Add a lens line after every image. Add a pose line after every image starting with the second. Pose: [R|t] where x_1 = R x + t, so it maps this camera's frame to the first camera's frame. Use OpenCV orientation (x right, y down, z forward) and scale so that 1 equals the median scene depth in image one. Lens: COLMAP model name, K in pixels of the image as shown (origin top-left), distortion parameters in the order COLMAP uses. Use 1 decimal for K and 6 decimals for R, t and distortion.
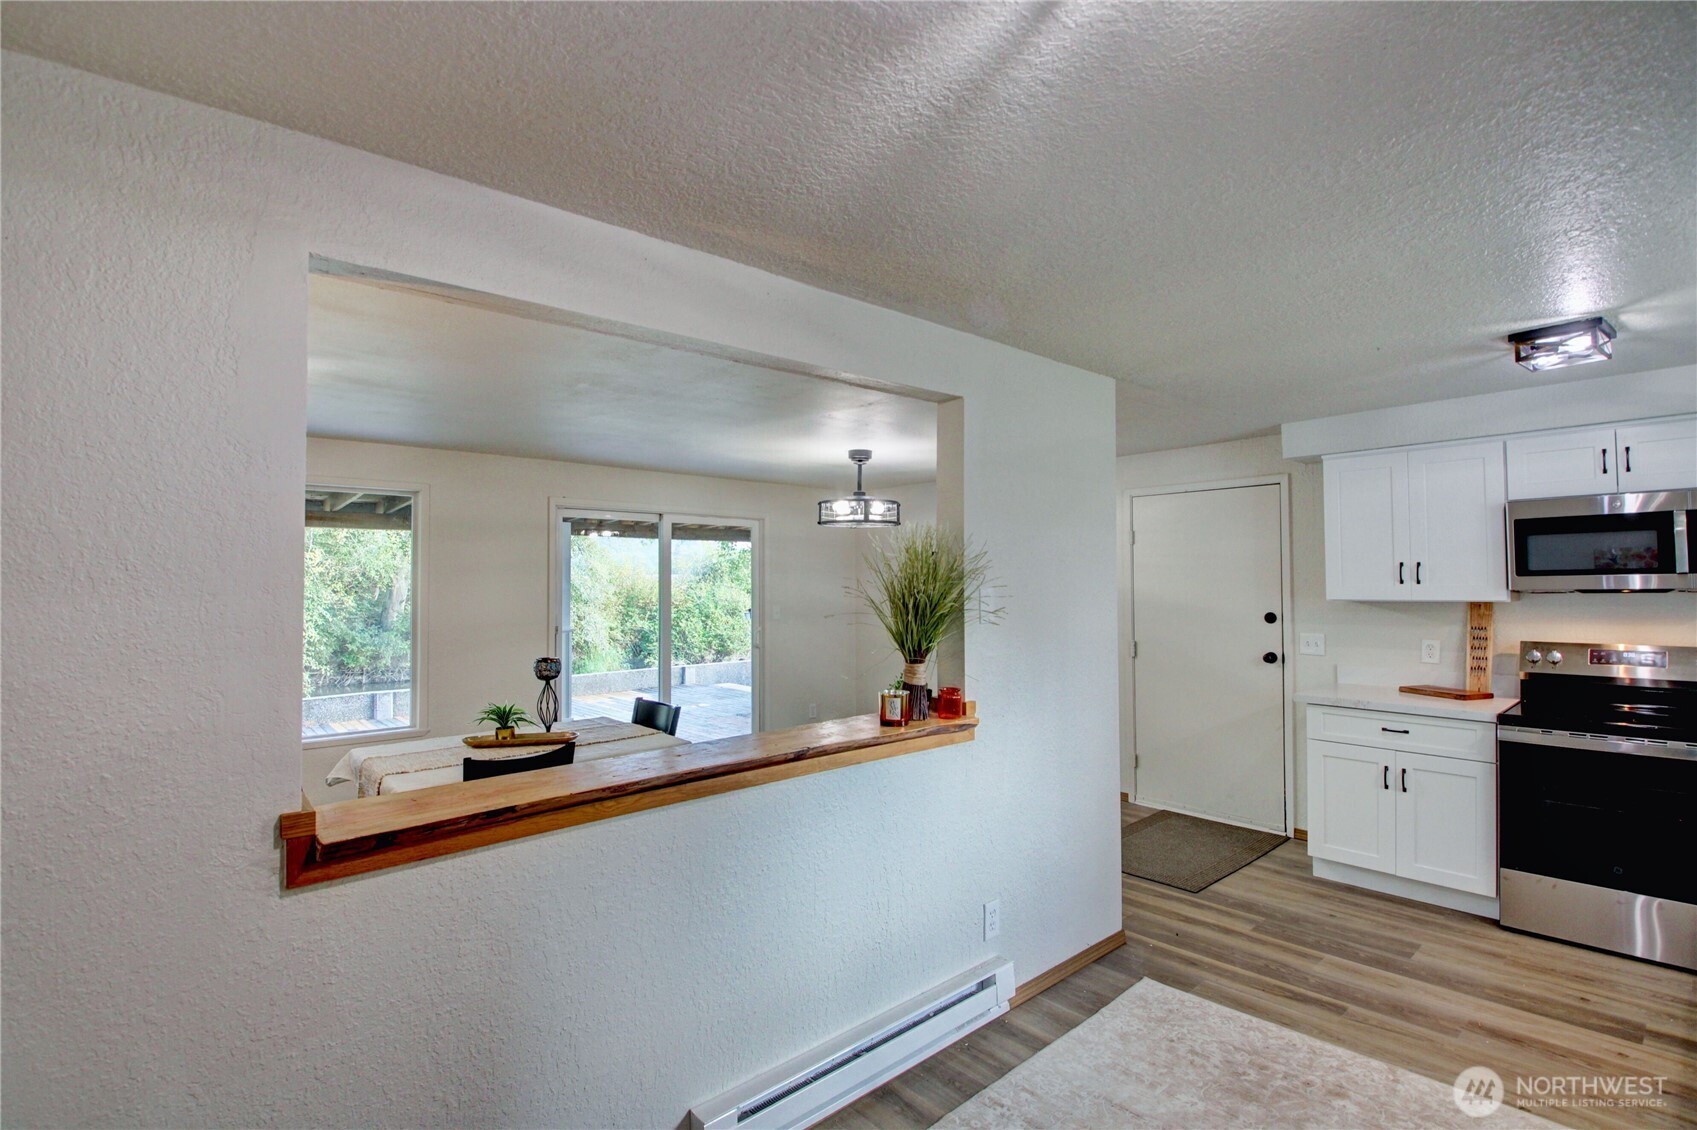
lens RADIAL K [[791.3, 0, 842.8], [0, 791.3, 568.2], [0, 0, 1]] dist [0.014522, -0.024319]
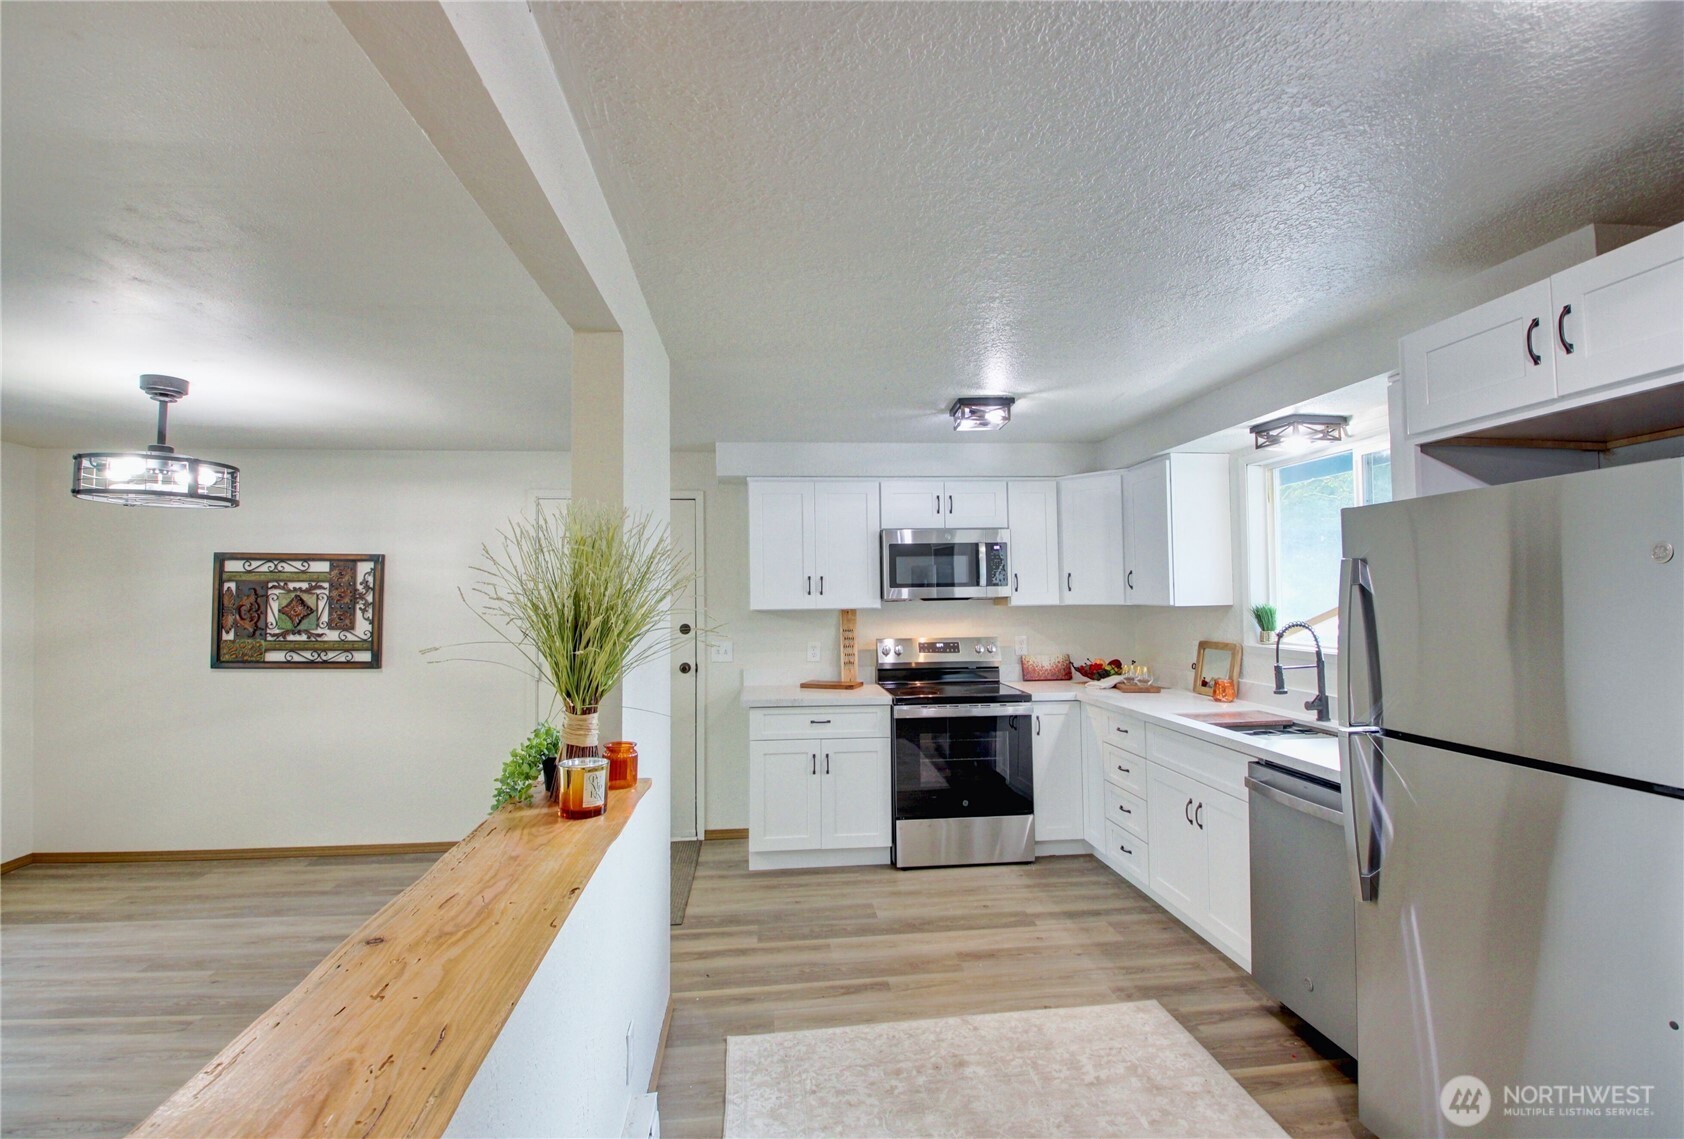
lens RADIAL K [[794.5, 0, 849.6], [0, 794.5, 566.3], [0, 0, 1]] dist [-0.001169, -0.000351]
pose [[0.580464, 0.025510, 0.813886, -0.226985], [-0.008260, 0.999642, -0.025441, 0.007690], [-0.814244, 0.008045, 0.580467, 0.299504]]
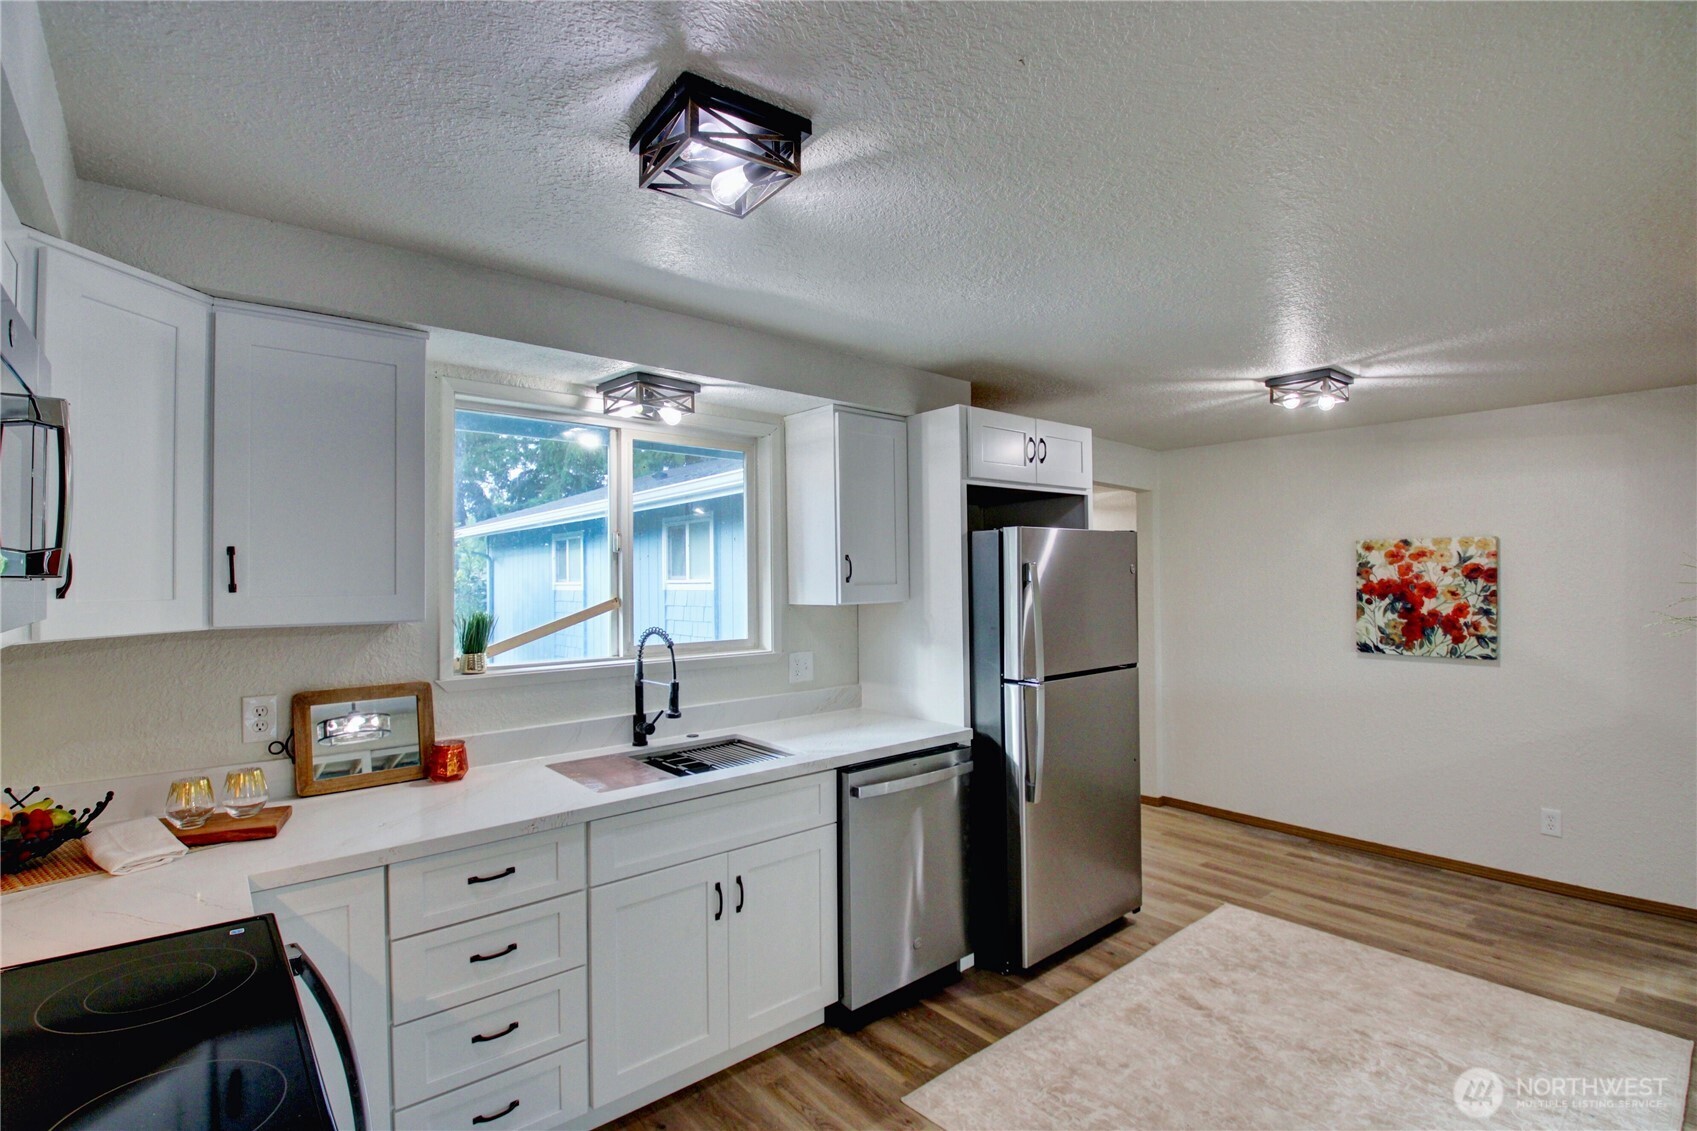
lens RADIAL K [[775.4, 0, 843.2], [0, 775.4, 565.4], [0, 0, 1]] dist [0.016720, -0.035250]
pose [[-0.998901, 0.014318, 0.044639, 0.617831], [0.012674, 0.999239, -0.036899, 0.015069], [-0.045133, -0.036292, -0.998322, 1.147817]]
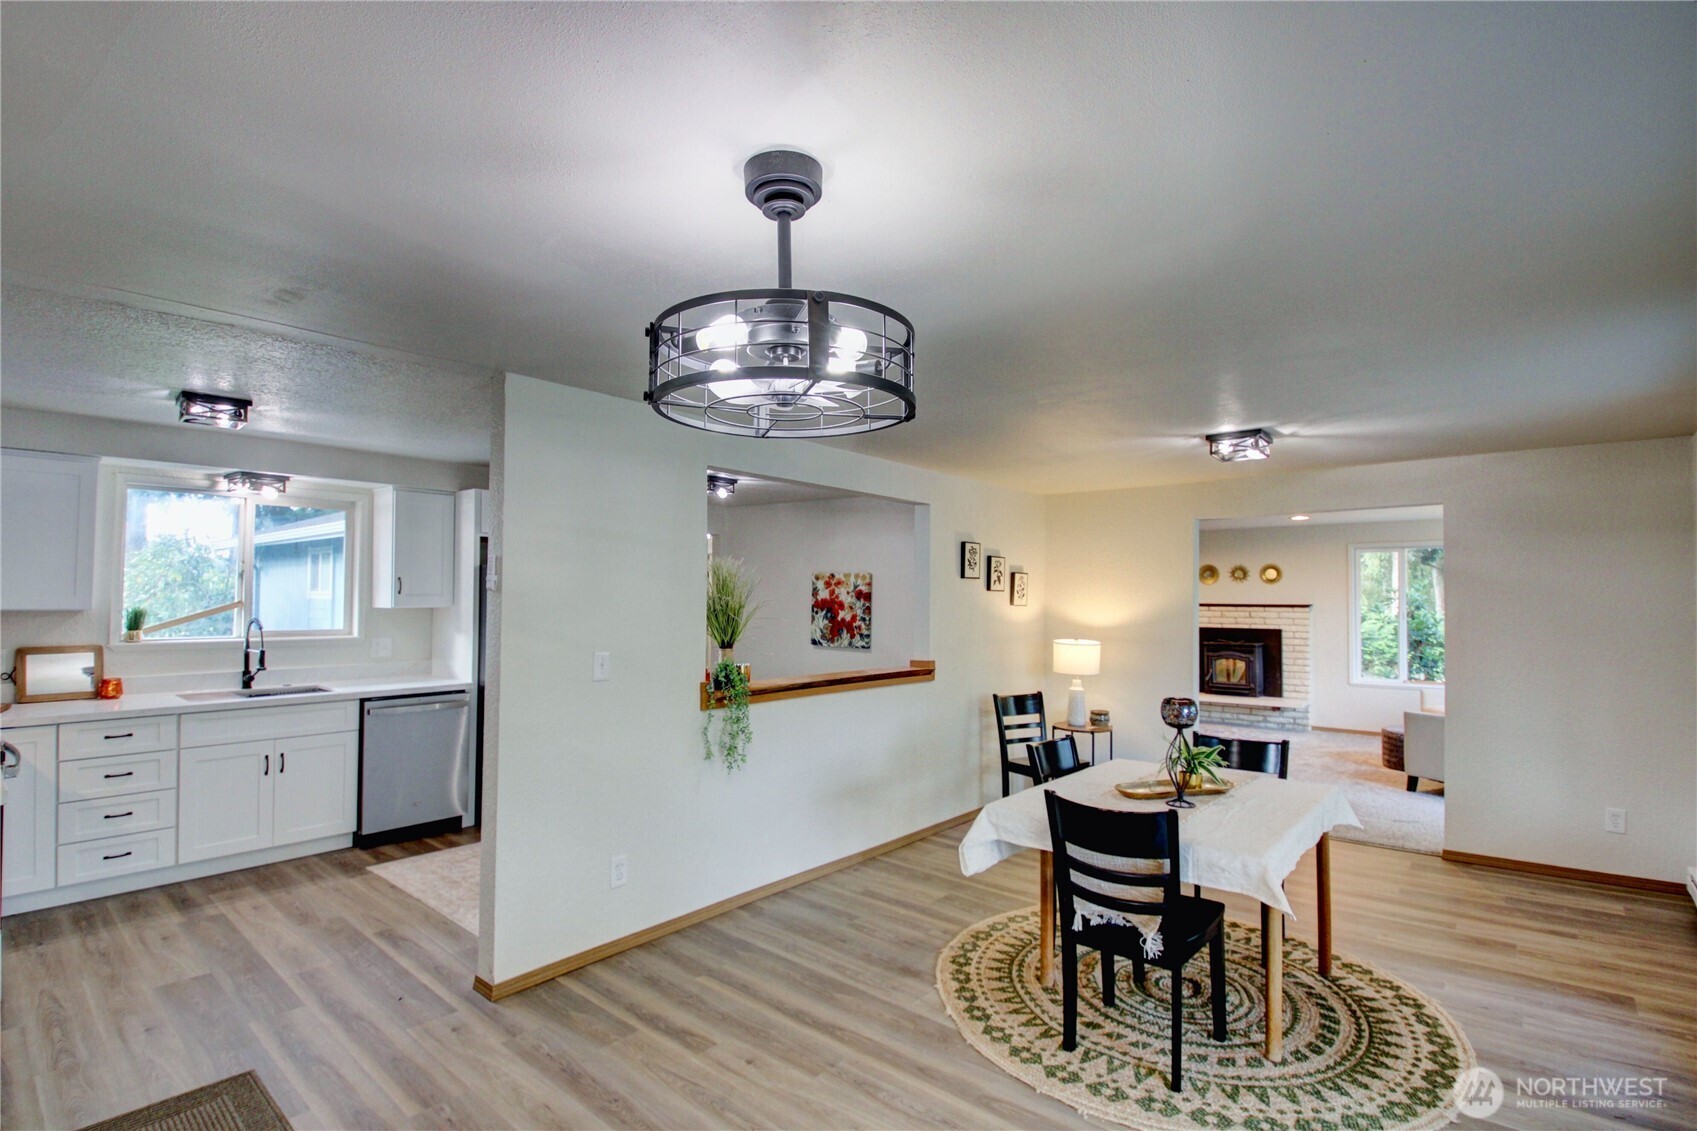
lens RADIAL K [[775.4, 0, 843.2], [0, 775.4, 565.4], [0, 0, 1]] dist [0.016720, -0.035250]
pose [[-0.990544, -0.008686, -0.136921, 0.054030], [-0.000993, 0.998422, -0.056155, 0.028471], [0.137193, -0.055488, -0.988989, 1.796724]]
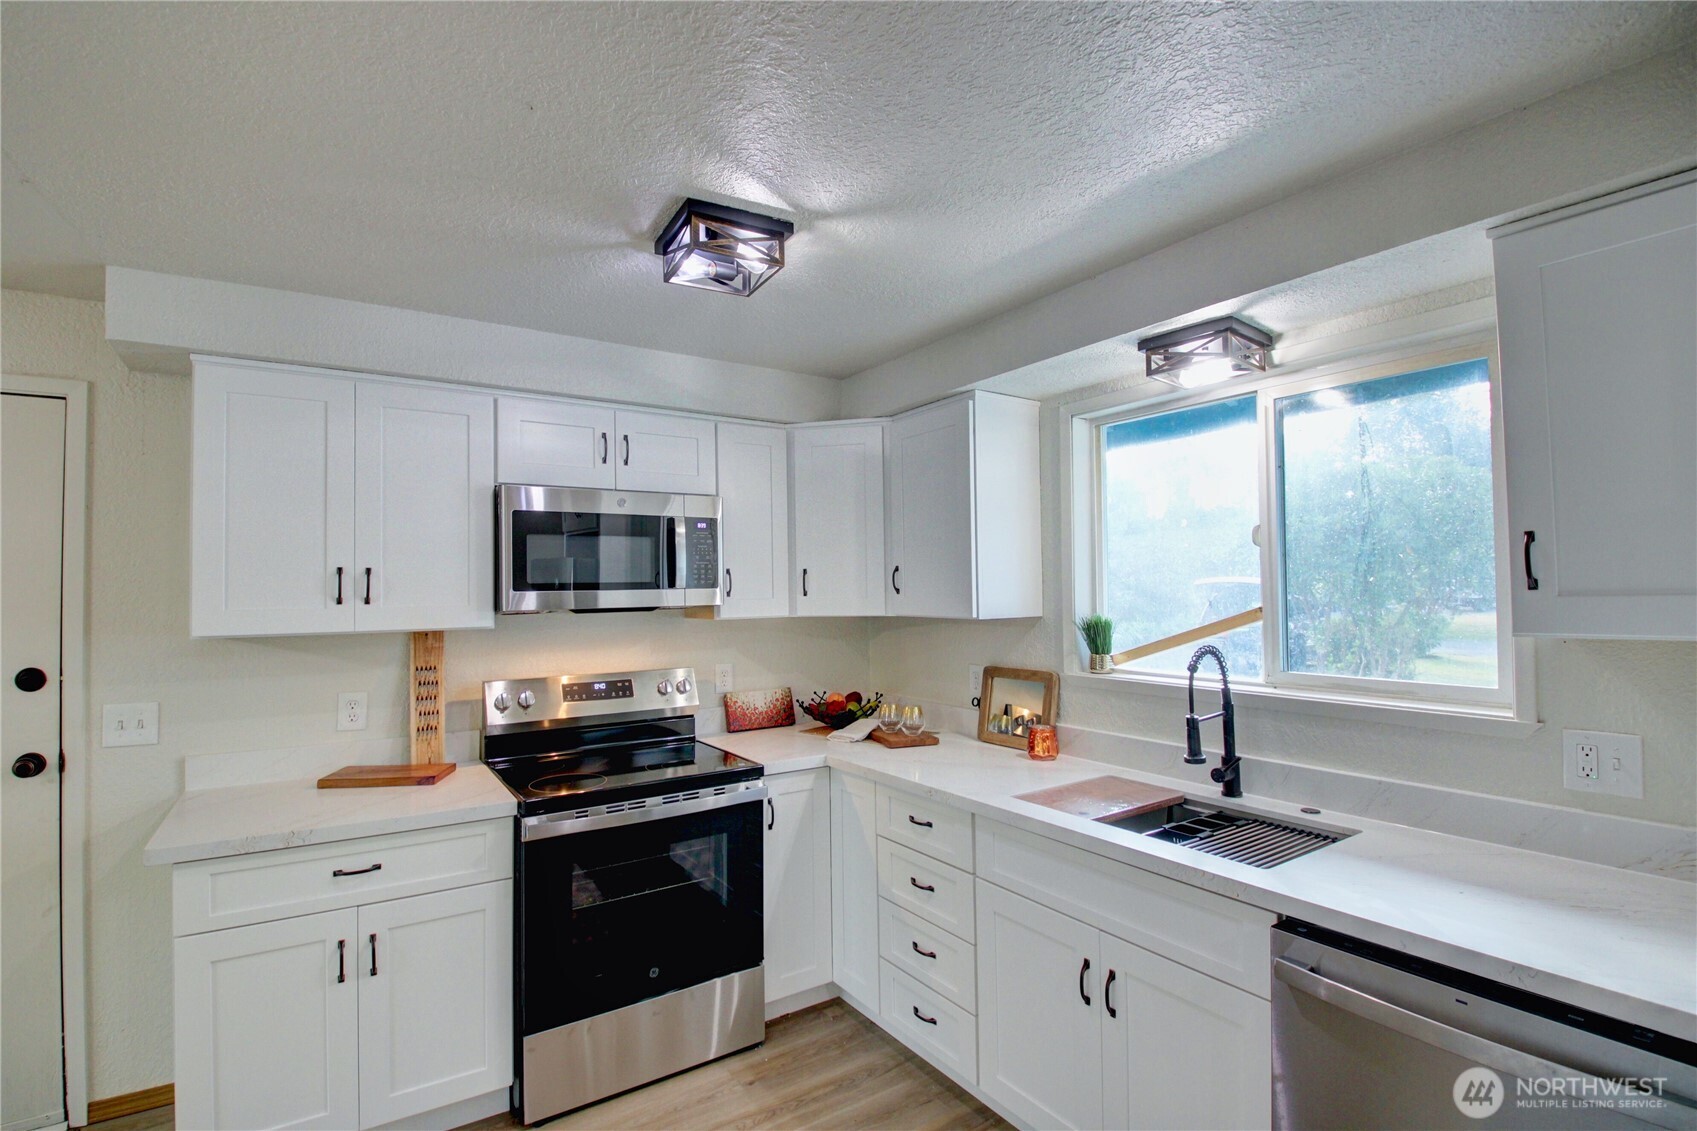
lens RADIAL K [[791.3, 0, 842.8], [0, 791.3, 568.7], [0, 0, 1]] dist [0.014522, -0.024319]
pose [[0.148847, 0.030531, 0.988389, 0.198576], [-0.010676, 0.999515, -0.029267, 0.007030], [-0.988803, -0.006196, 0.149101, 0.593962]]
